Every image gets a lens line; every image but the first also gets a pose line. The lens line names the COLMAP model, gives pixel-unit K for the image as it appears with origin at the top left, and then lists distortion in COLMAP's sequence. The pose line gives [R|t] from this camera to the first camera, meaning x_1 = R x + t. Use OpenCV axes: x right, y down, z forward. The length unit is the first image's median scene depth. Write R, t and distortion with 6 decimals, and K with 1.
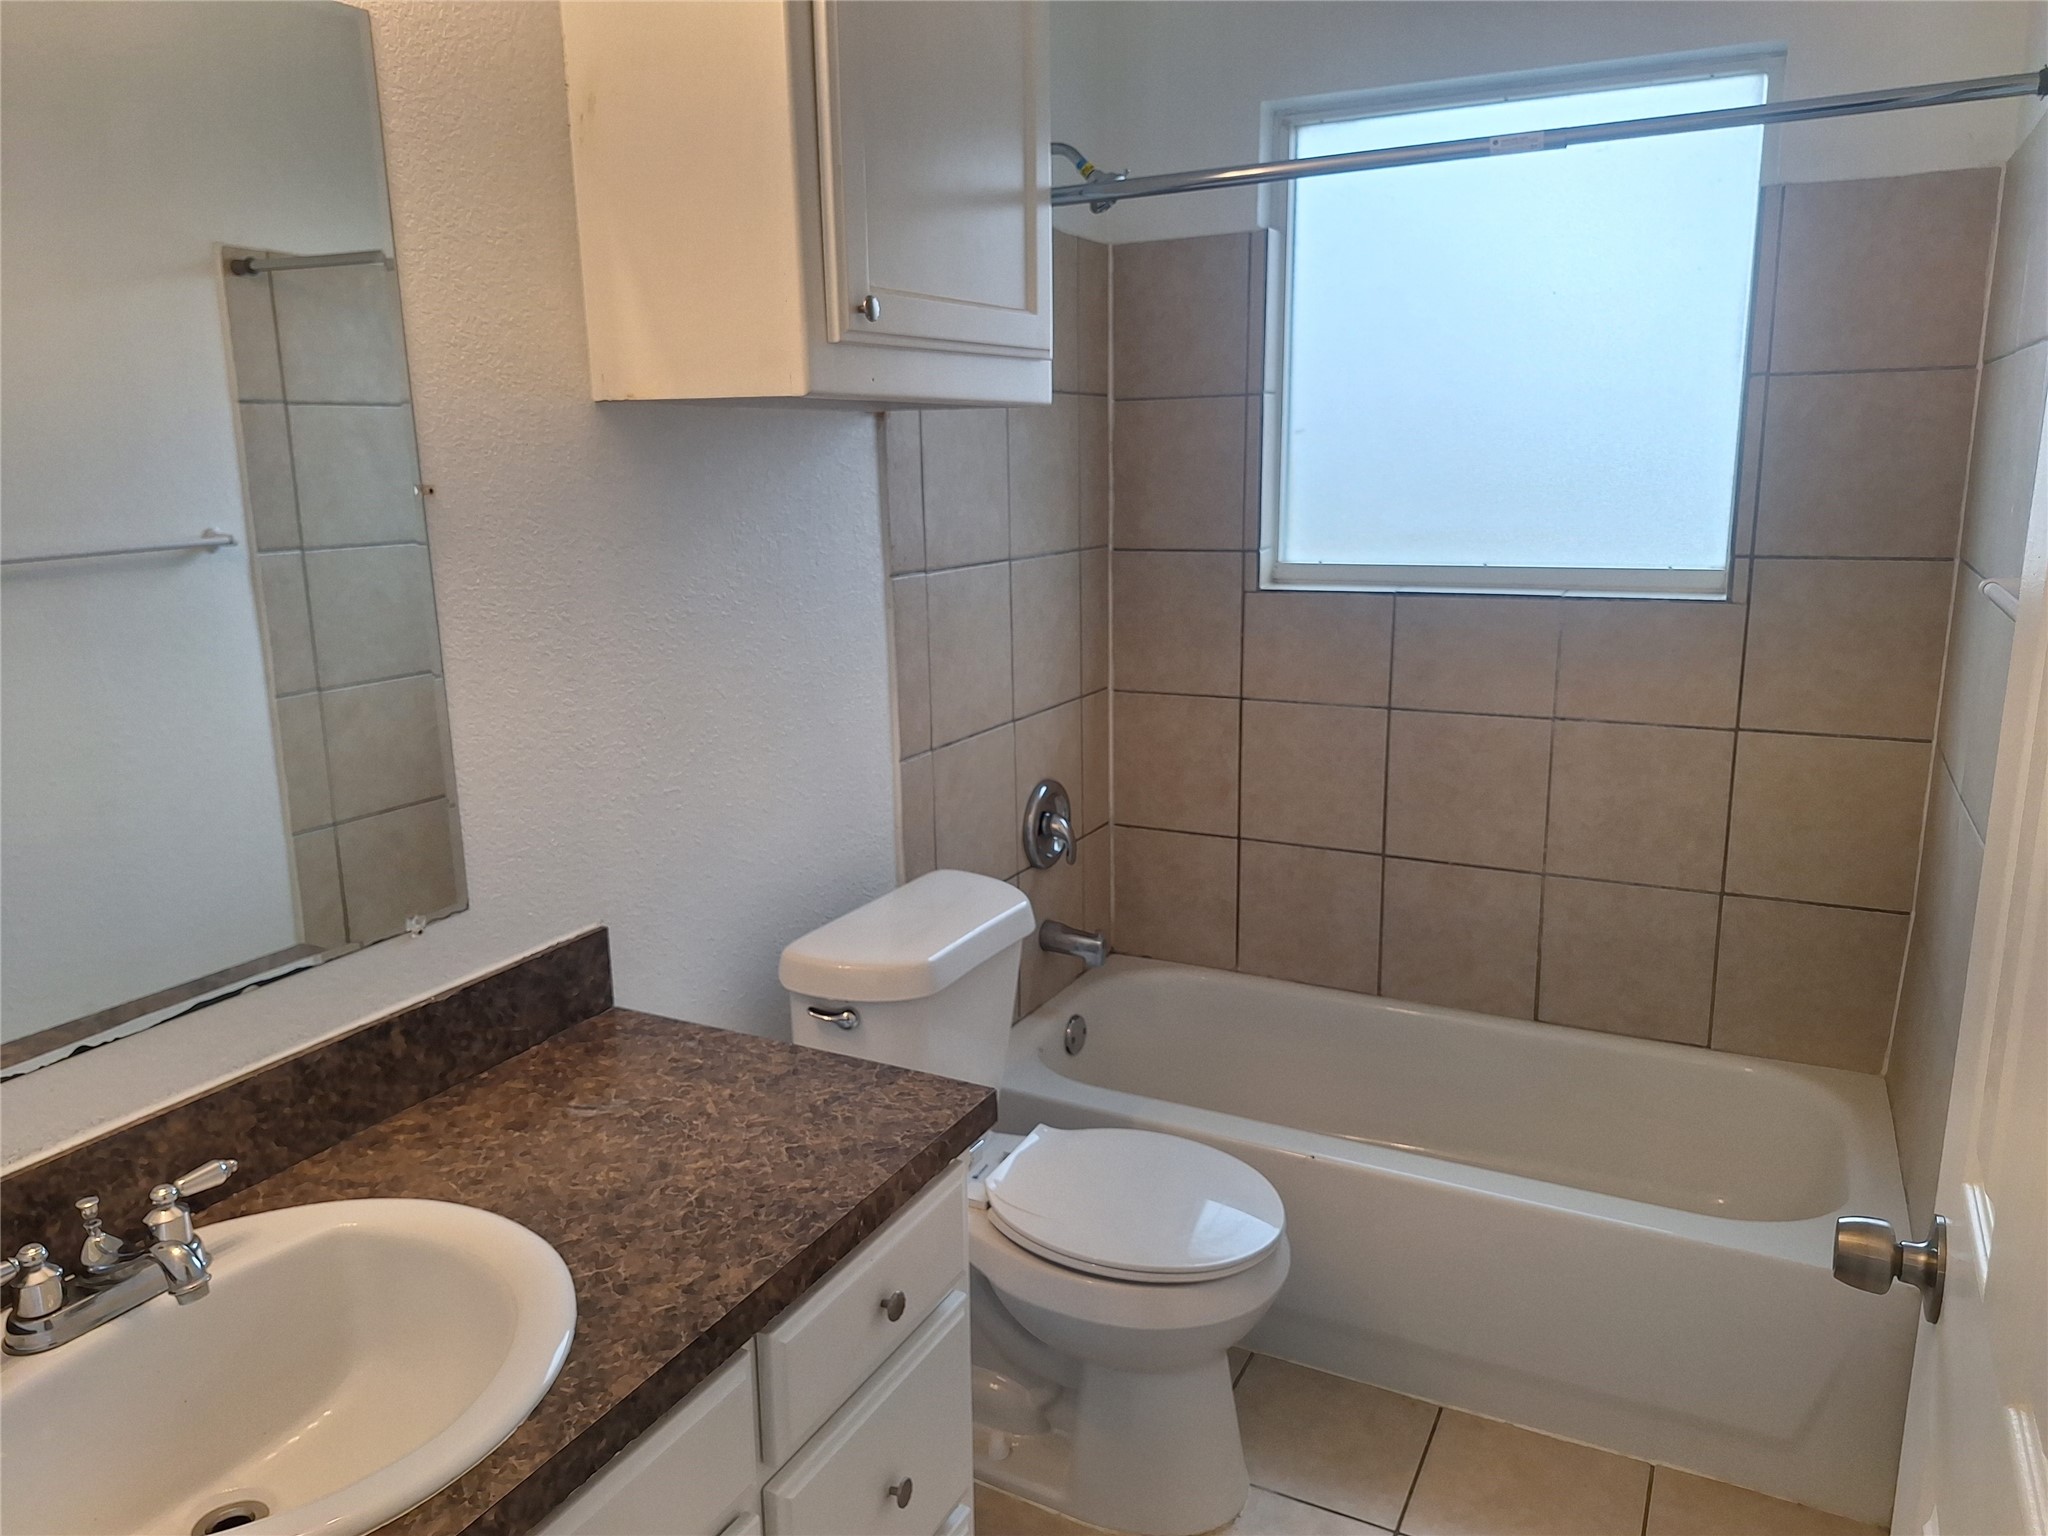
lens RADIAL K [[1439.2, 0, 1023.9], [0, 1439.2, 768.0], [0, 0, 1]] dist [0.091698, -0.096751]
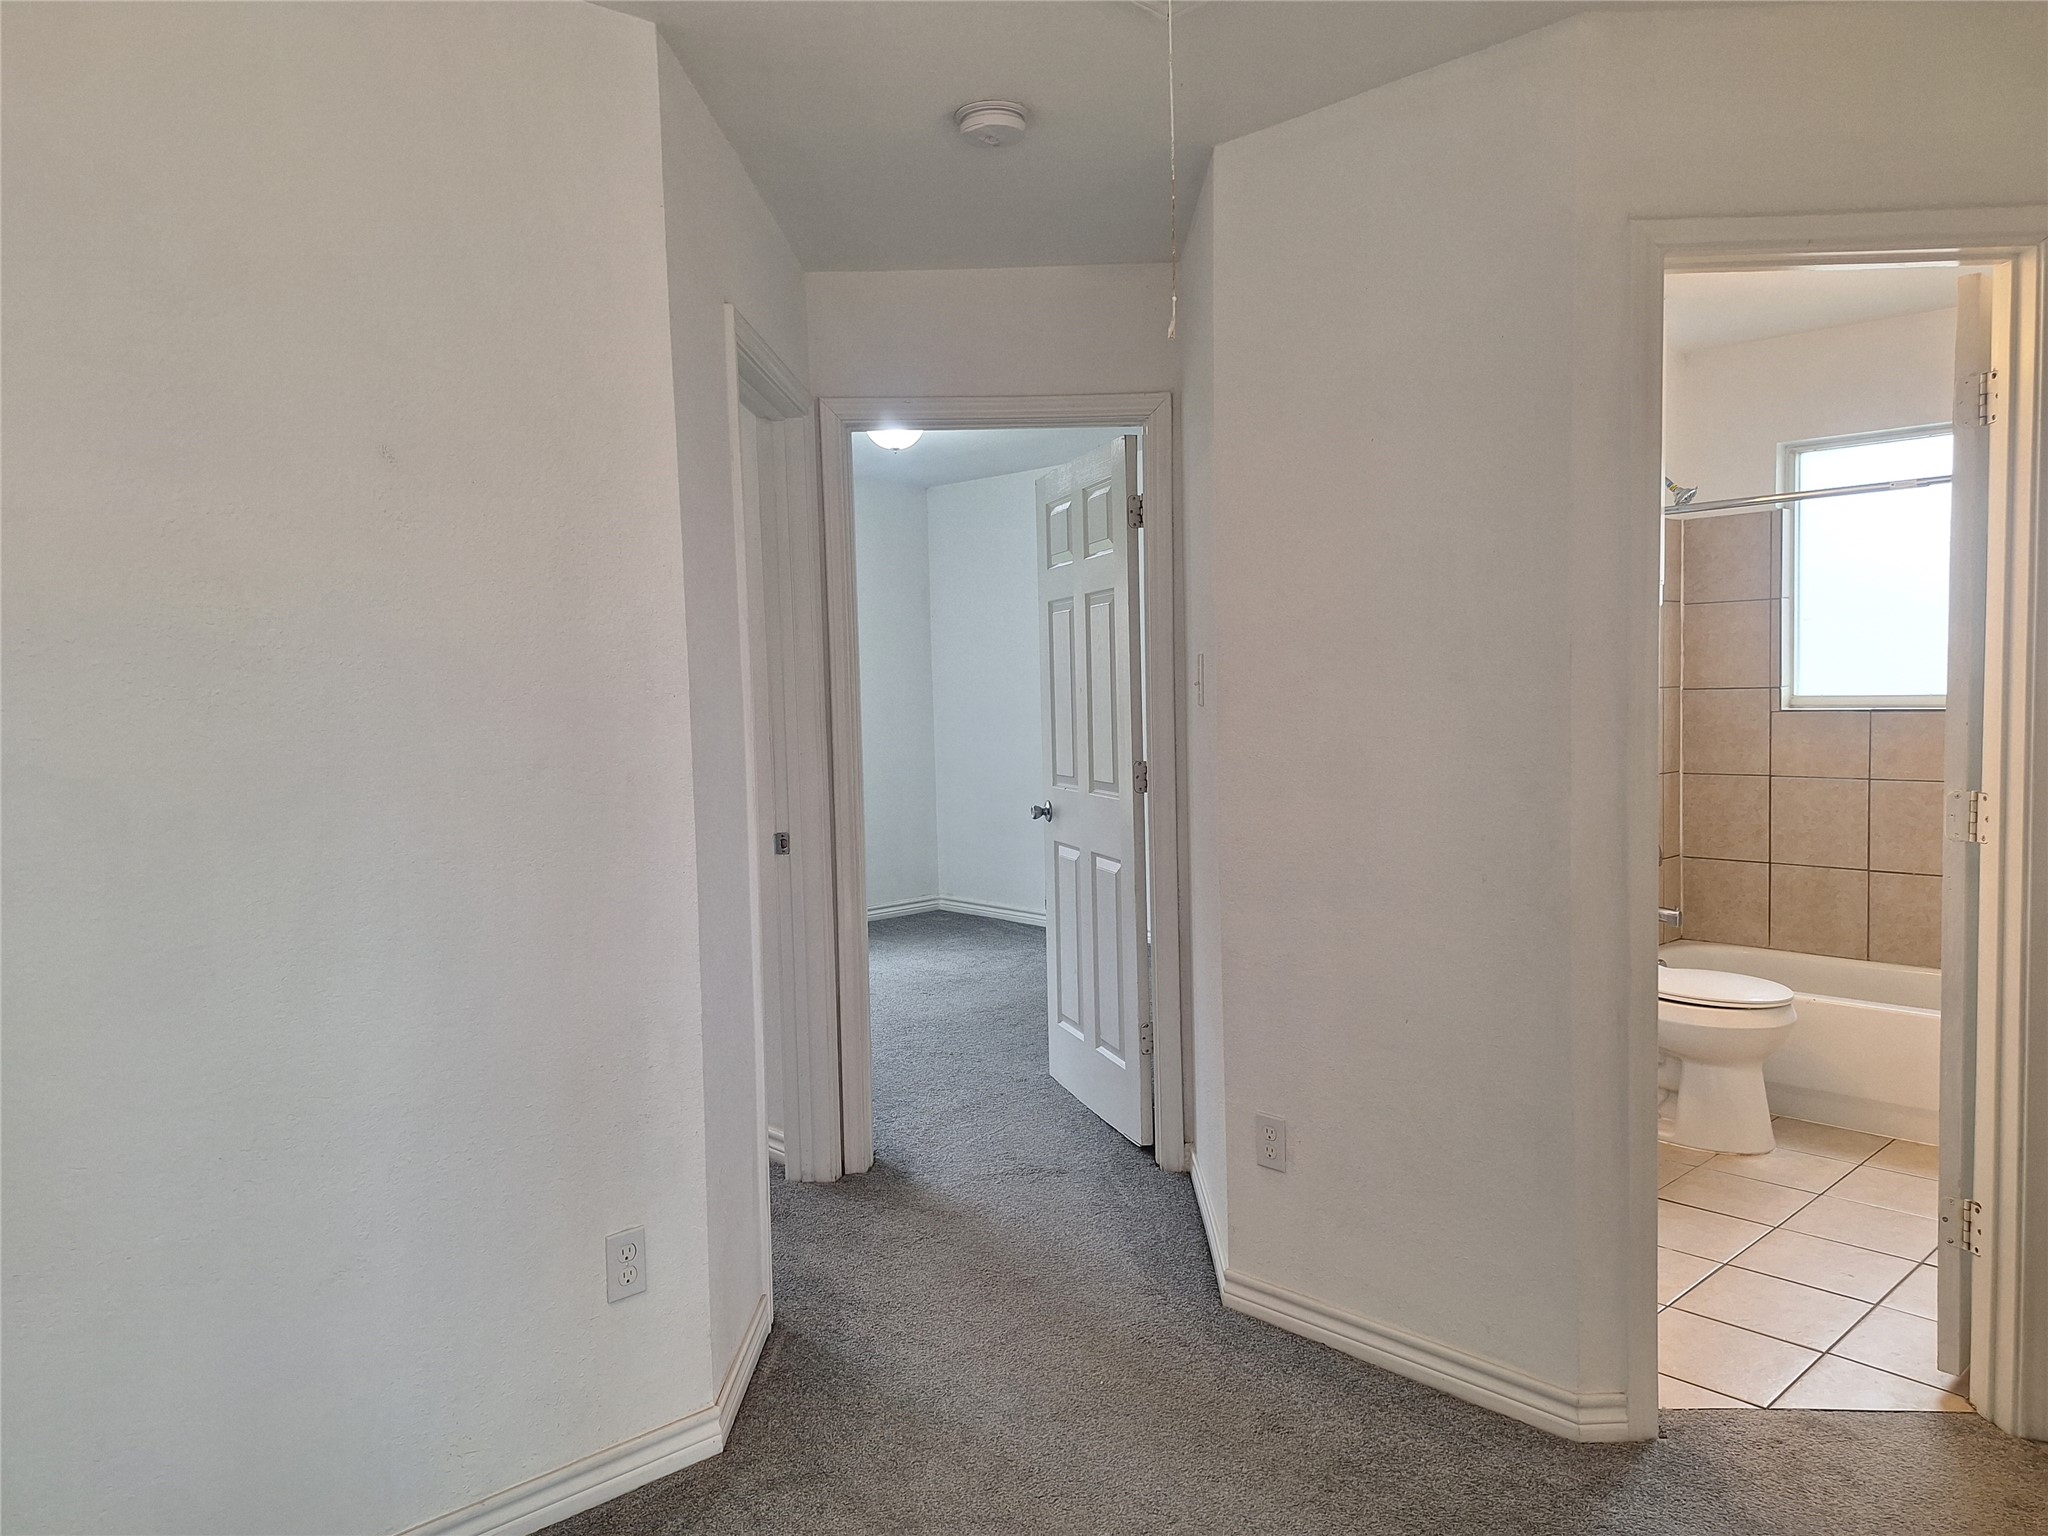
lens RADIAL K [[1439.2, 0, 1019.0], [0, 1439.2, 767.0], [0, 0, 1]] dist [0.091698, -0.096751]
pose [[0.945633, 0.011907, -0.325018, -0.130407], [-0.060327, 0.988410, -0.139308, 0.250067], [0.319592, 0.151342, 0.935391, -0.935718]]
